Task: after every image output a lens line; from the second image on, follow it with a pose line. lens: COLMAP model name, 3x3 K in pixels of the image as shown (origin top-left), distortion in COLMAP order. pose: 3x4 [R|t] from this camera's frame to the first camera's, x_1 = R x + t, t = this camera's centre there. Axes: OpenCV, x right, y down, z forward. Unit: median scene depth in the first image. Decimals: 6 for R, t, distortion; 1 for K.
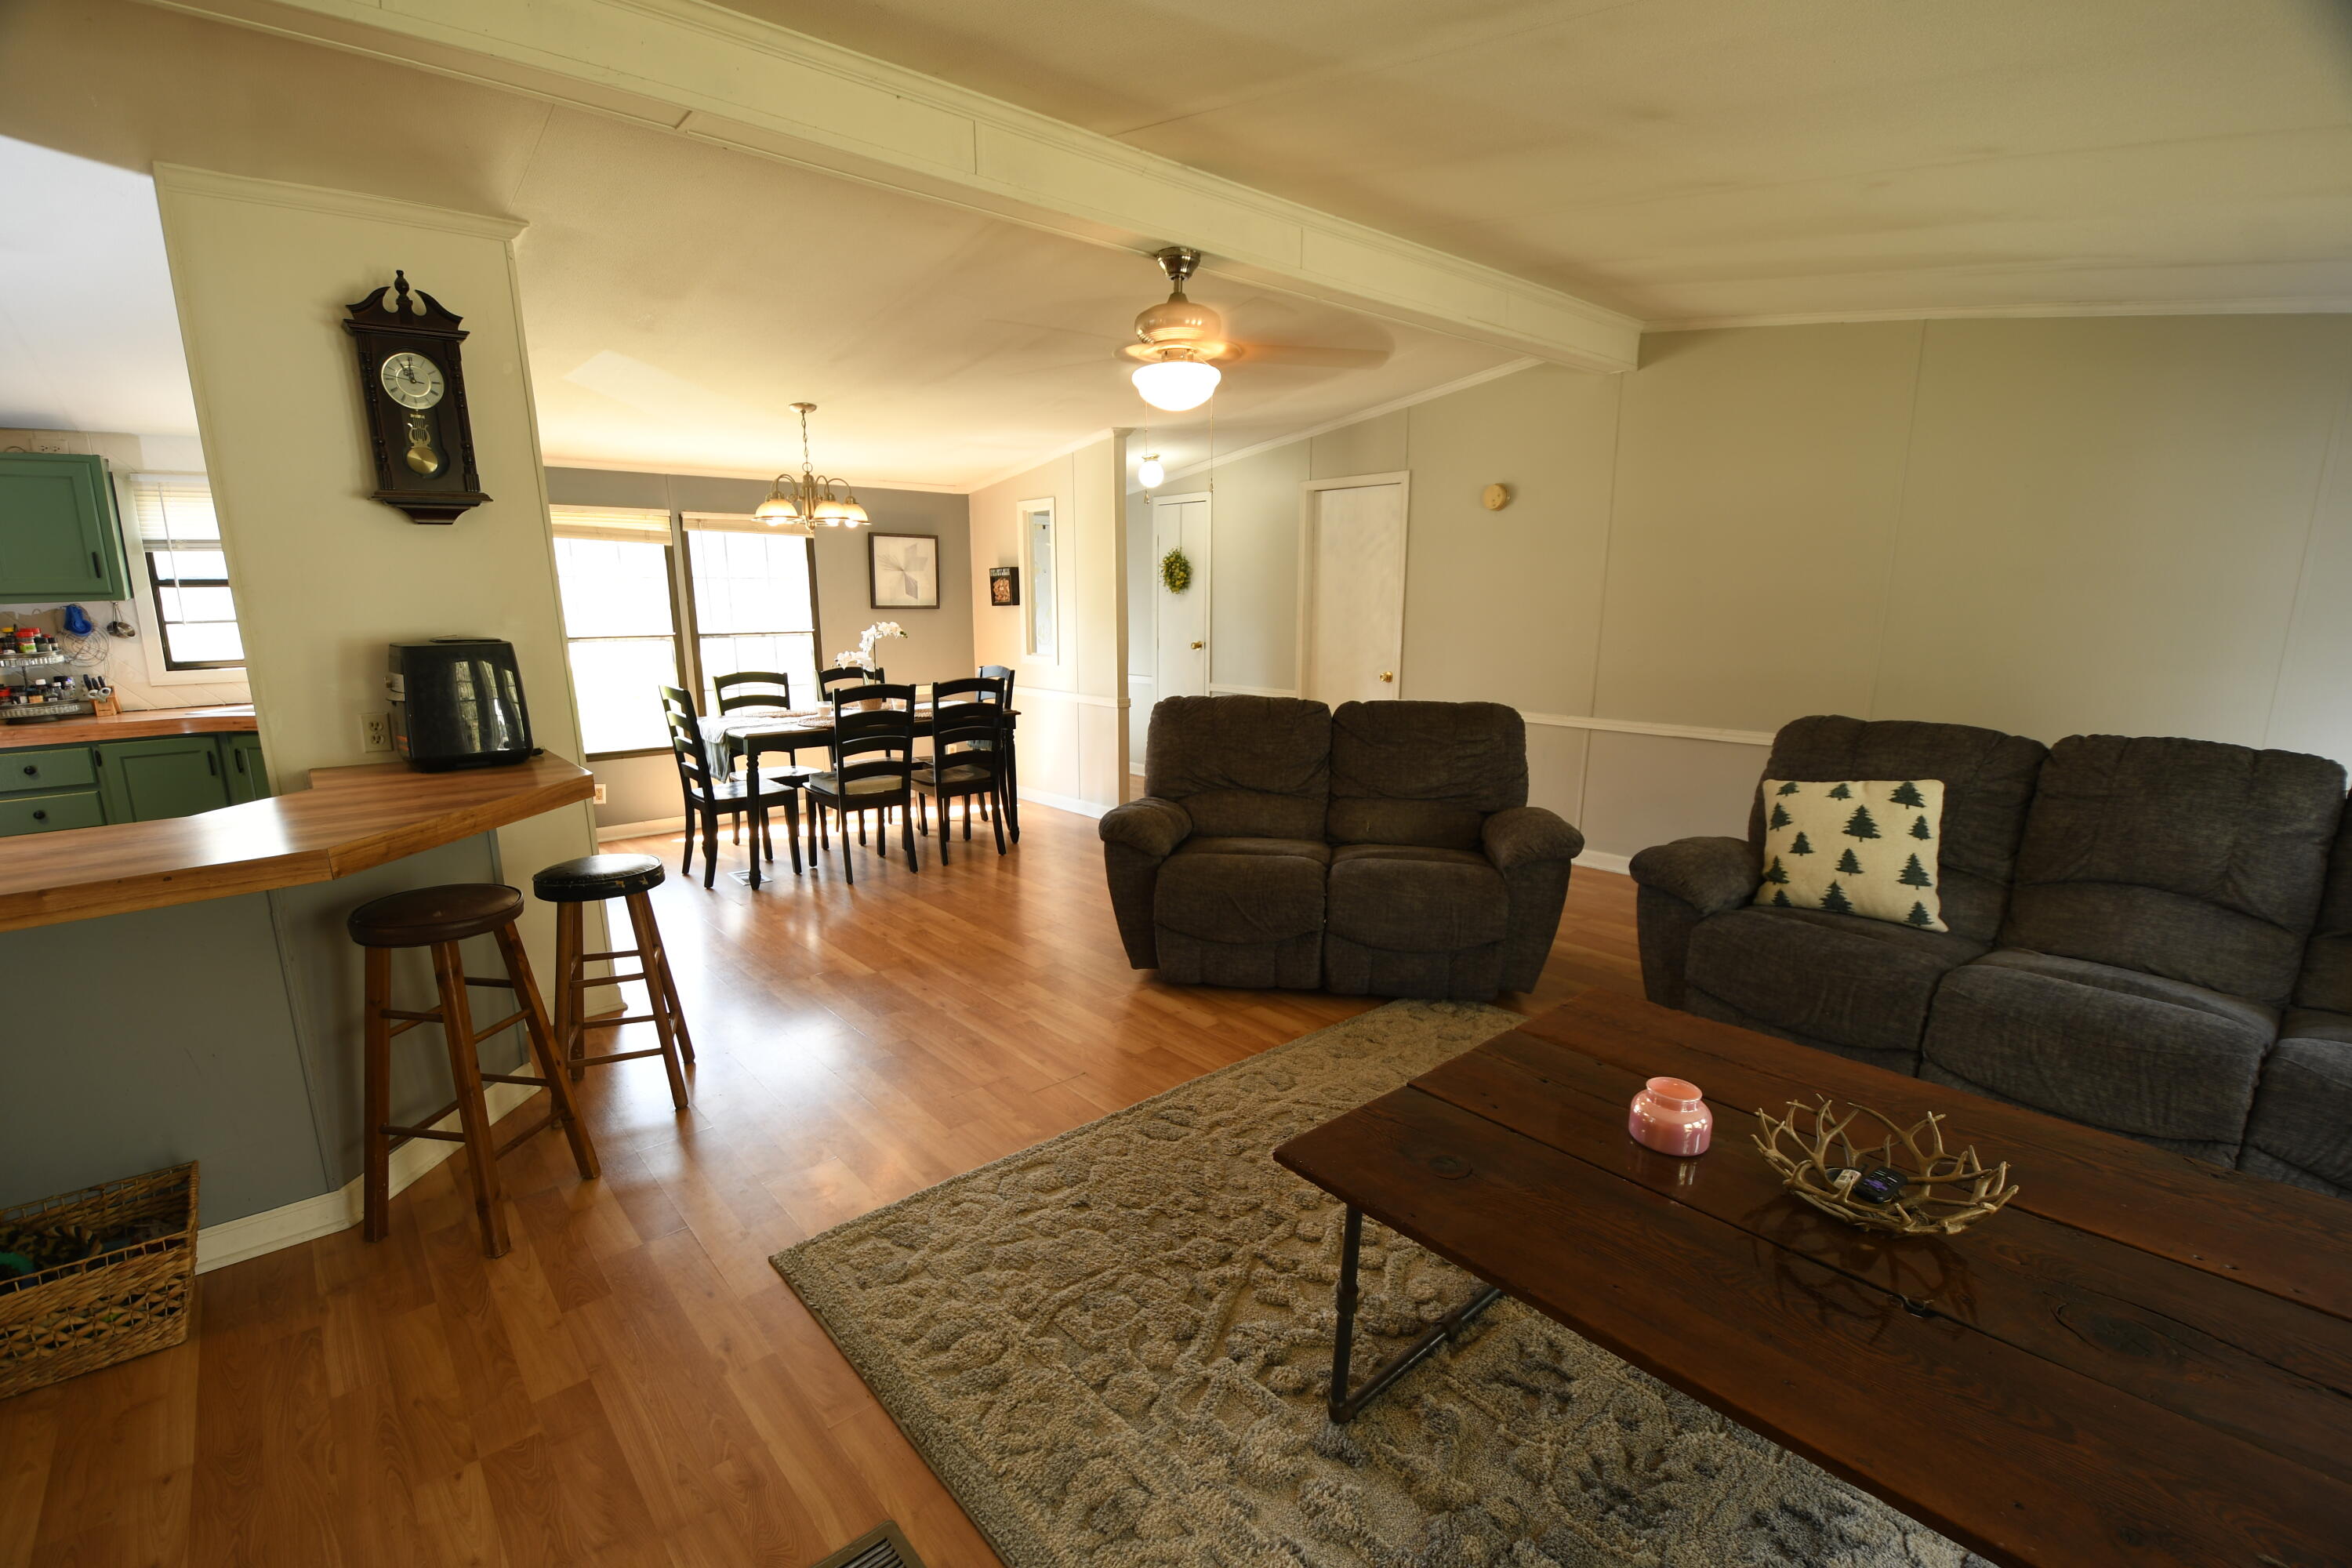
lens RADIAL K [[1026.4, 0, 1167.3], [0, 1026.4, 804.8], [0, 0, 1]] dist [0.018011, -0.019684]
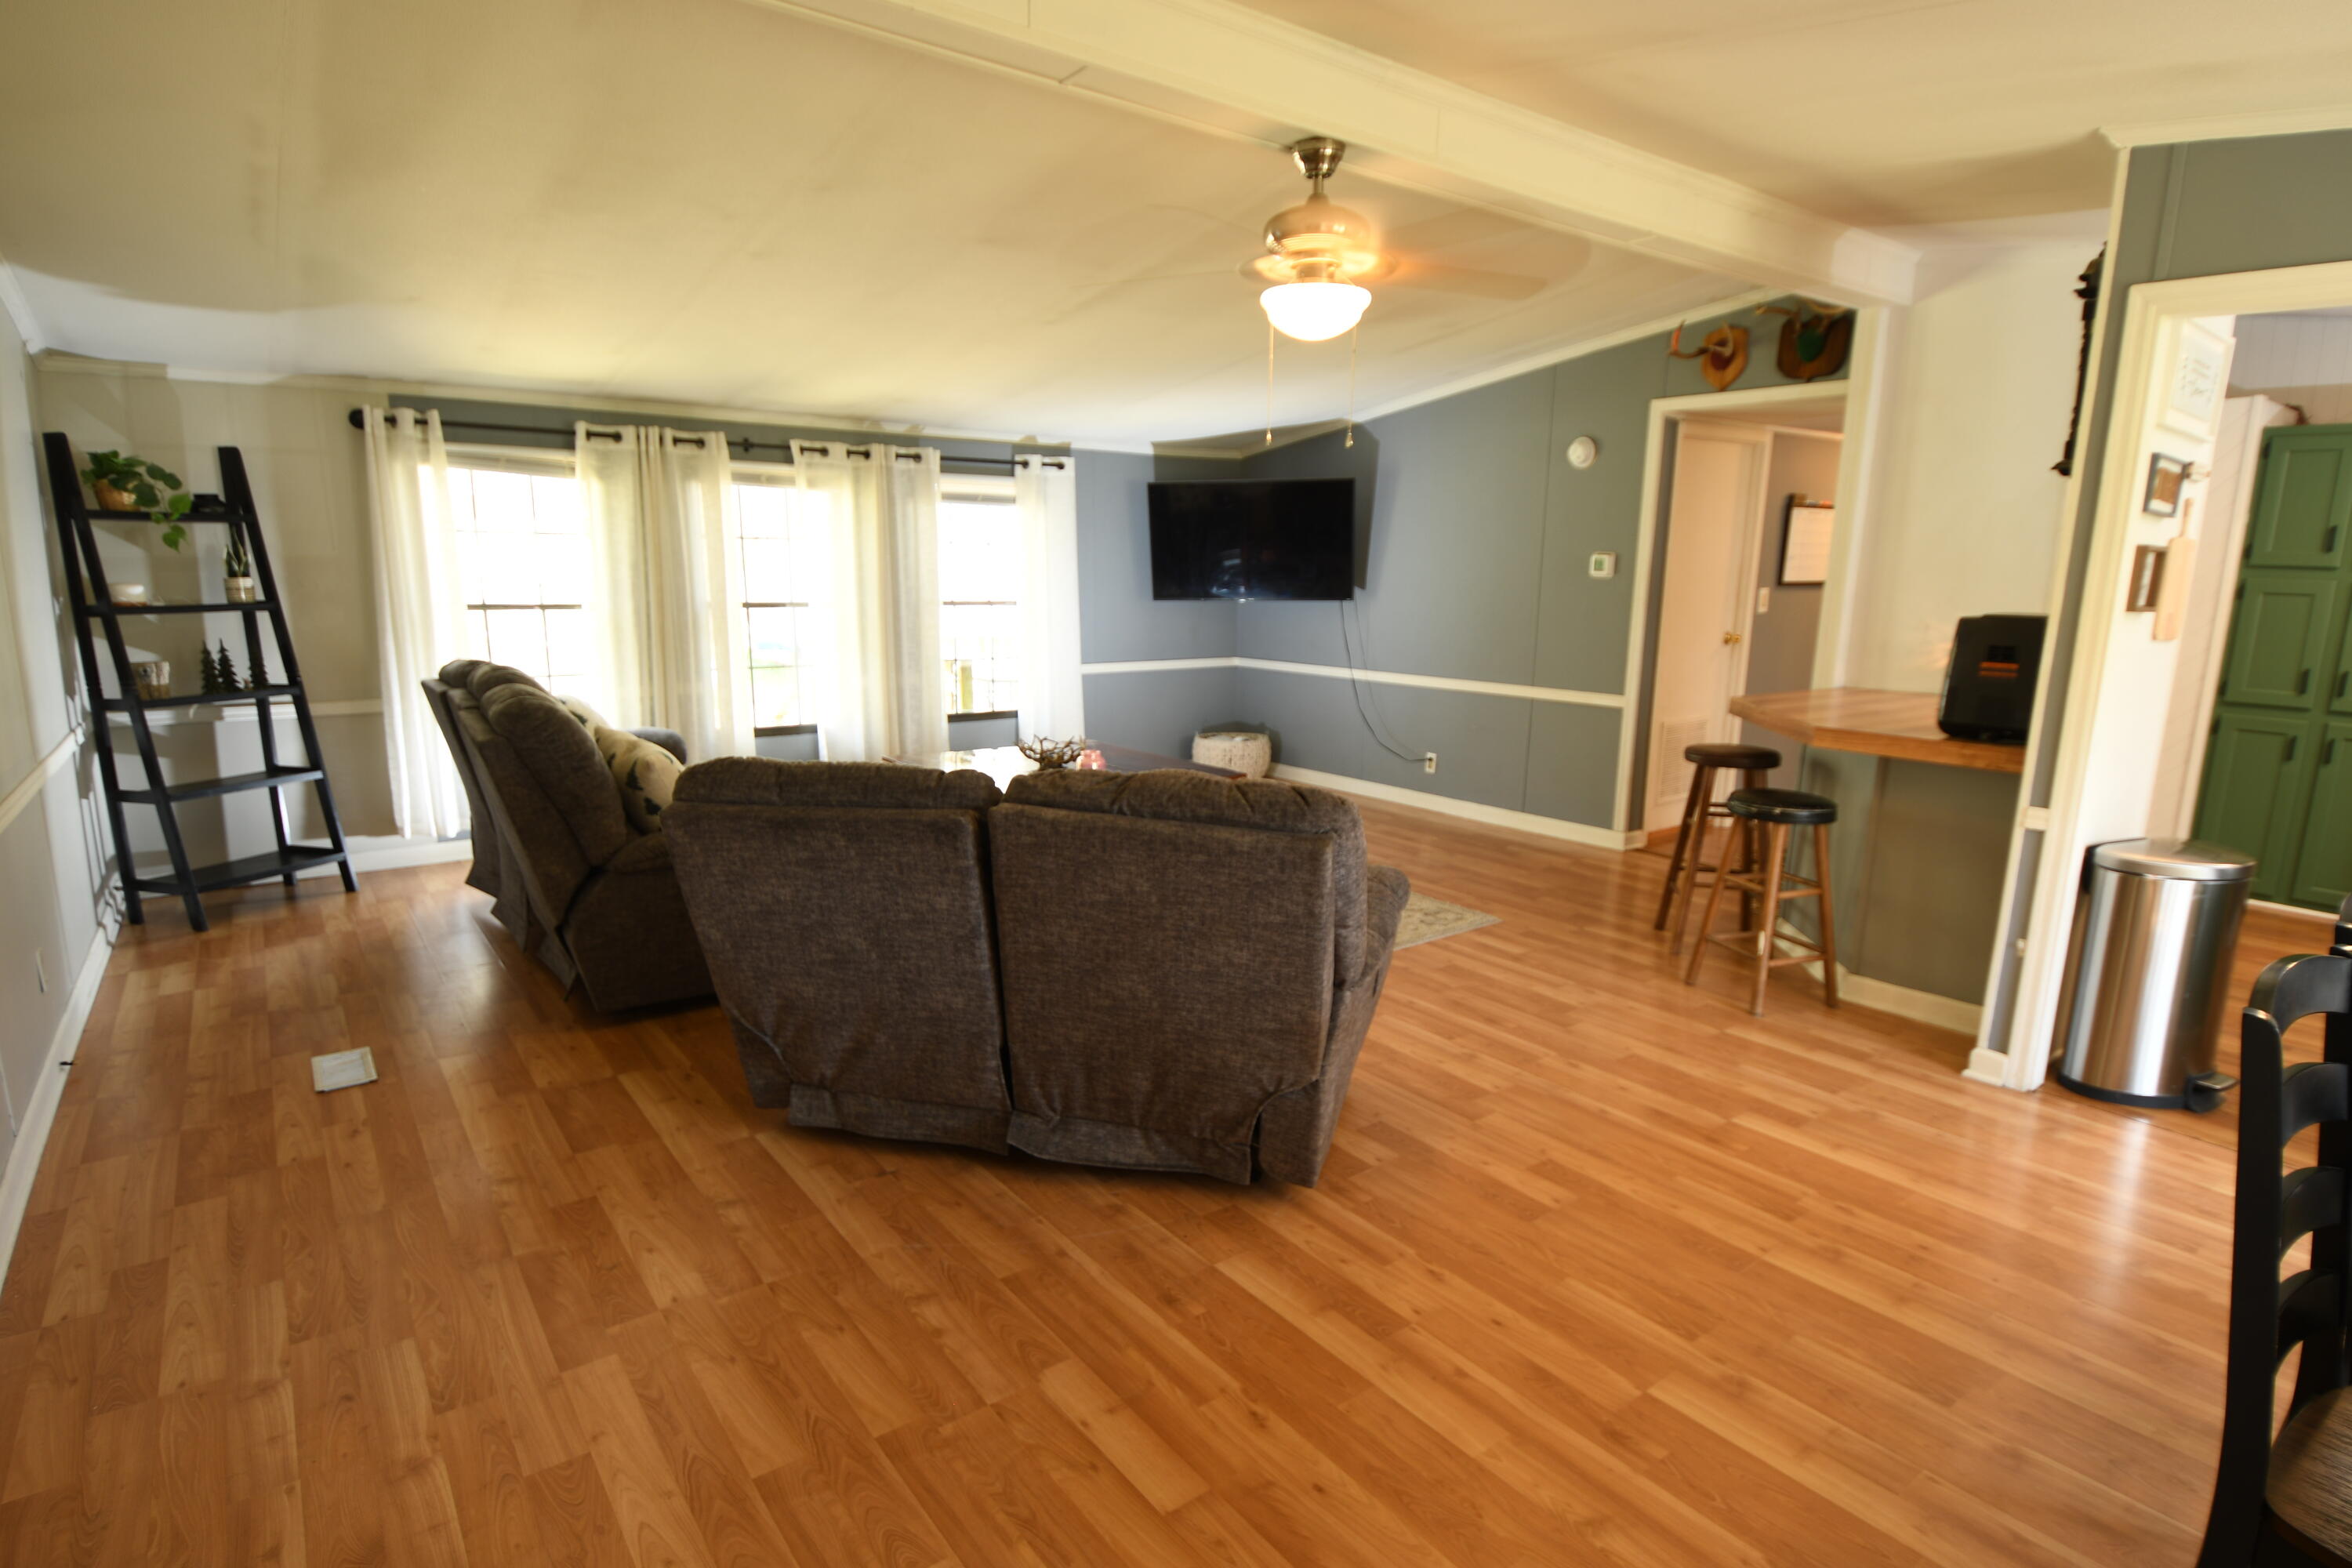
lens RADIAL K [[1199.1, 0, 1166.1], [0, 1199.1, 811.7], [0, 0, 1]] dist [-0.009621, -0.000809]
pose [[-0.997444, -0.018698, 0.068961, 0.033689], [0.010508, 0.916267, 0.400430, -0.297729], [-0.070674, 0.400131, -0.913729, 1.437294]]
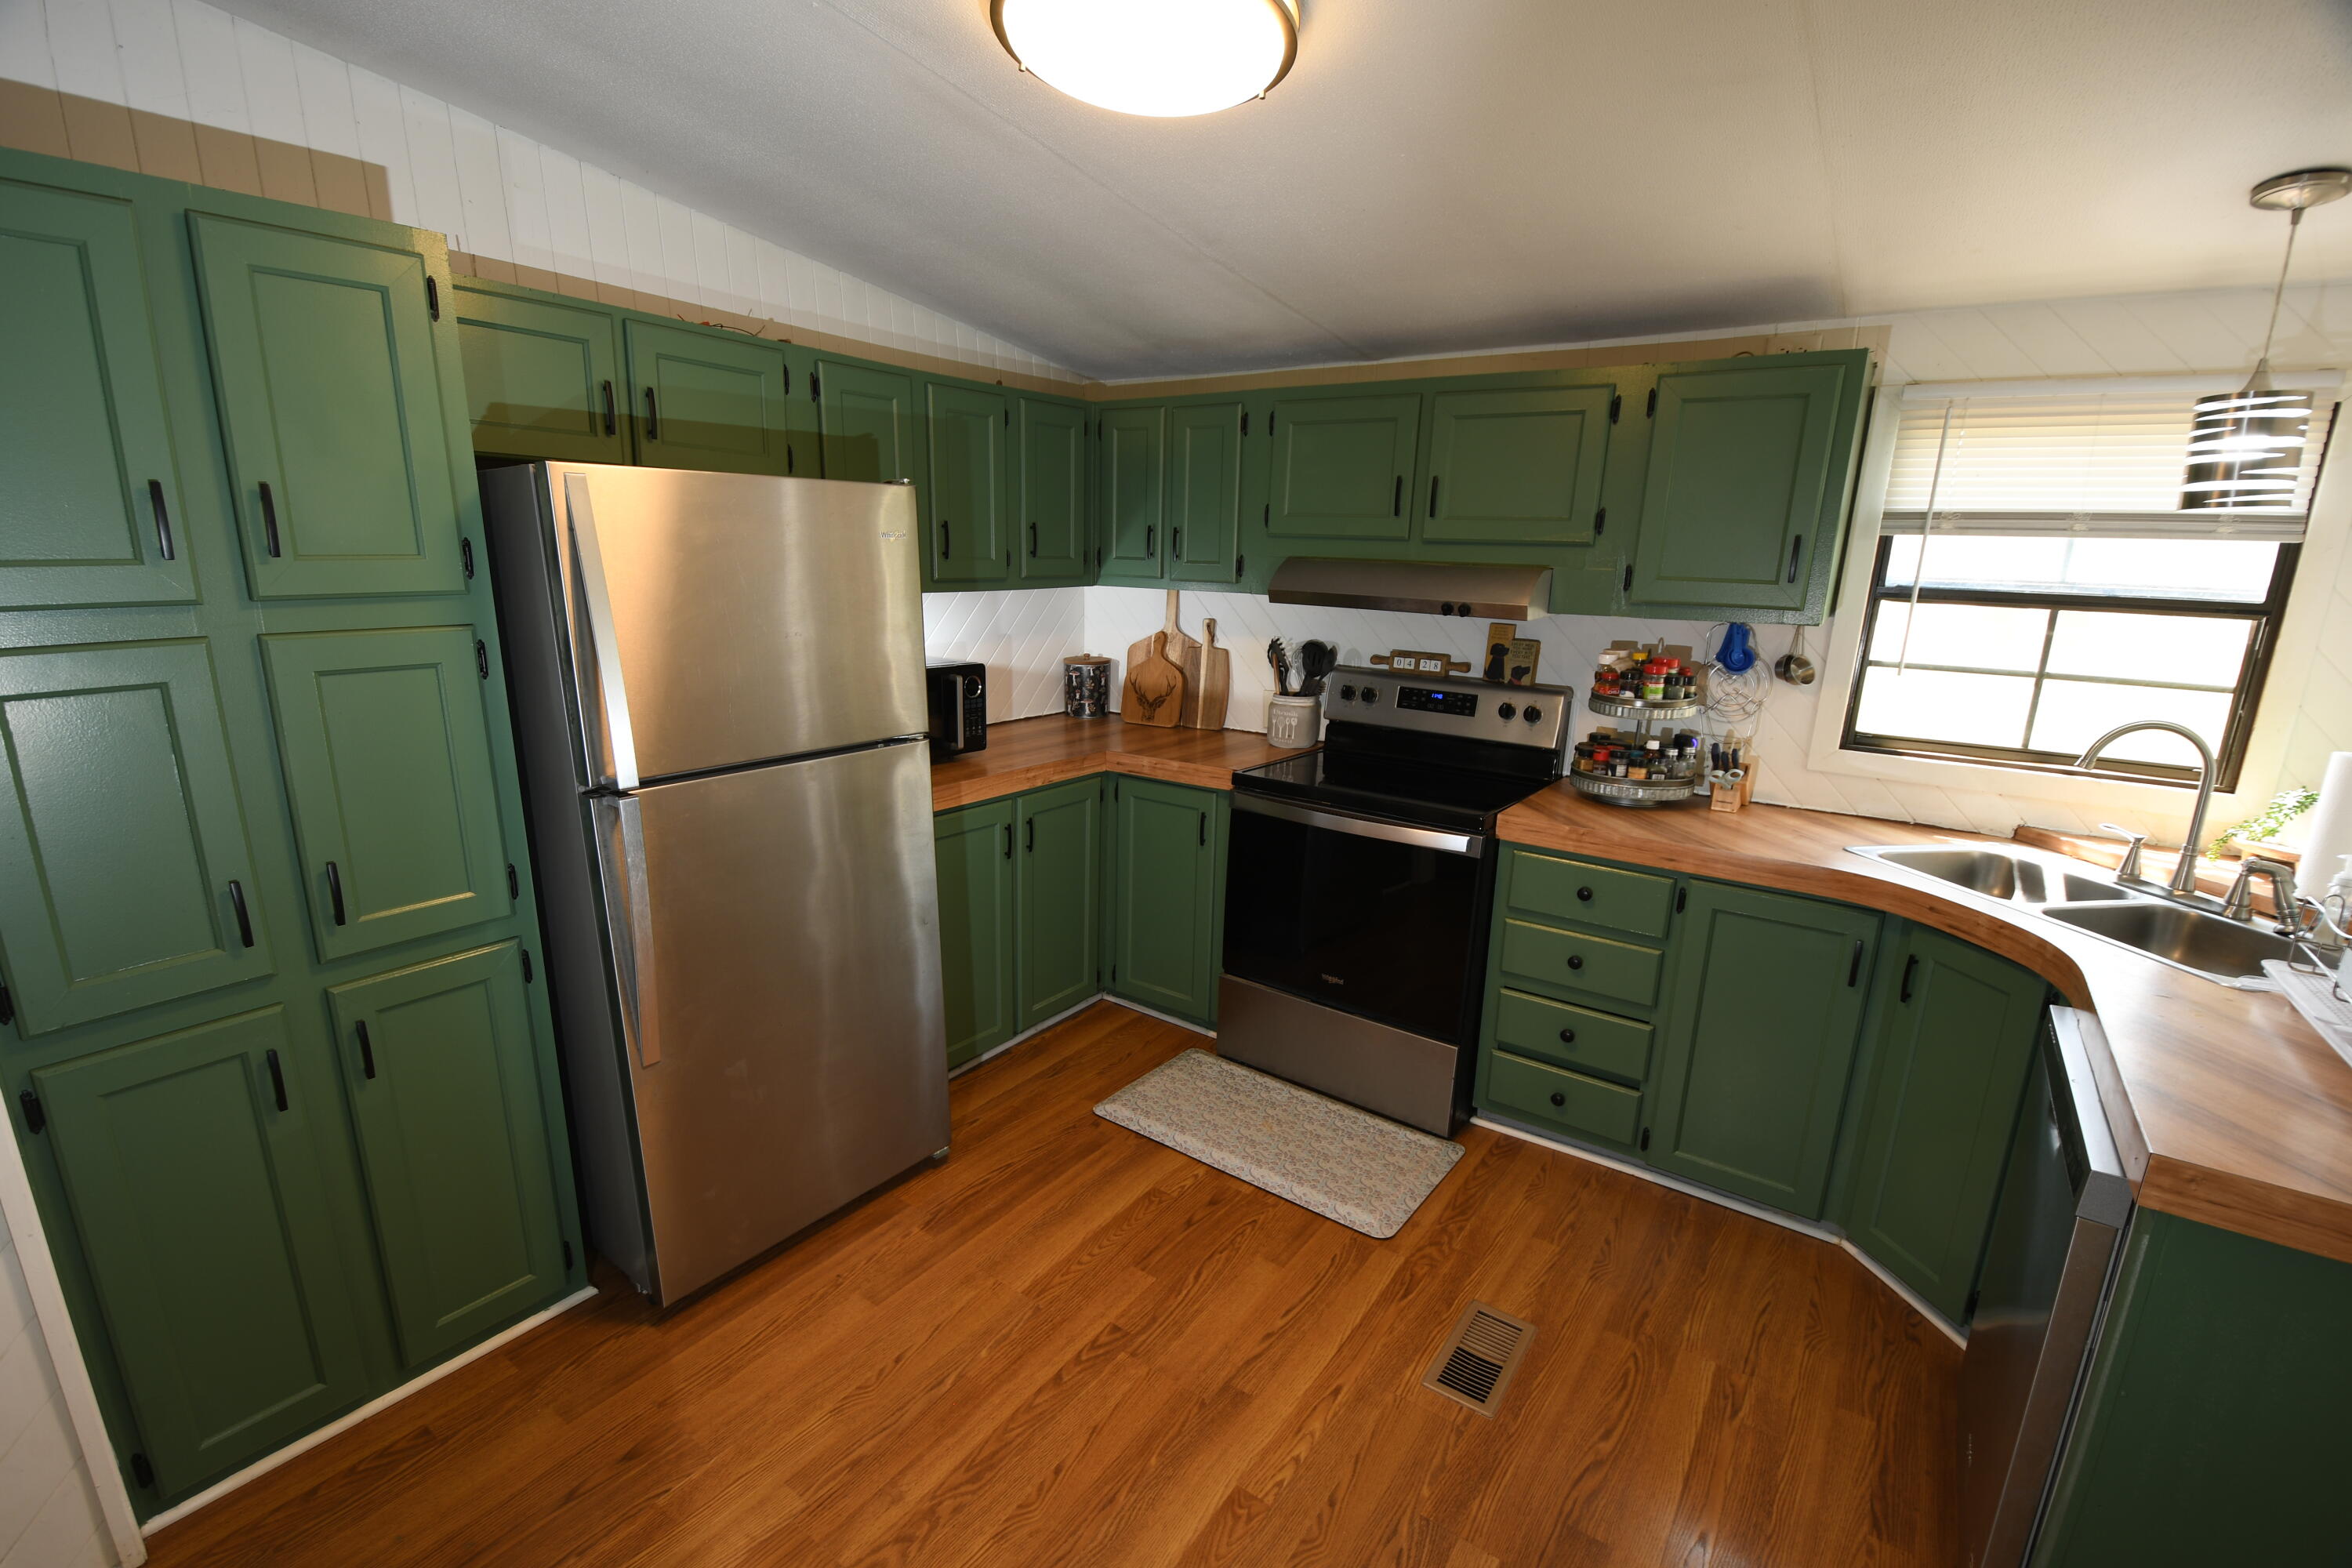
lens RADIAL K [[1008.8, 0, 1176.0], [0, 1008.8, 784.0], [0, 0, 1]] dist [0.019721, 0.000050]
pose [[0.225609, 0.236549, -0.945063, -0.540924], [-0.224084, 0.956664, 0.185959, -0.137548], [0.948096, 0.169819, 0.268839, 0.522362]]
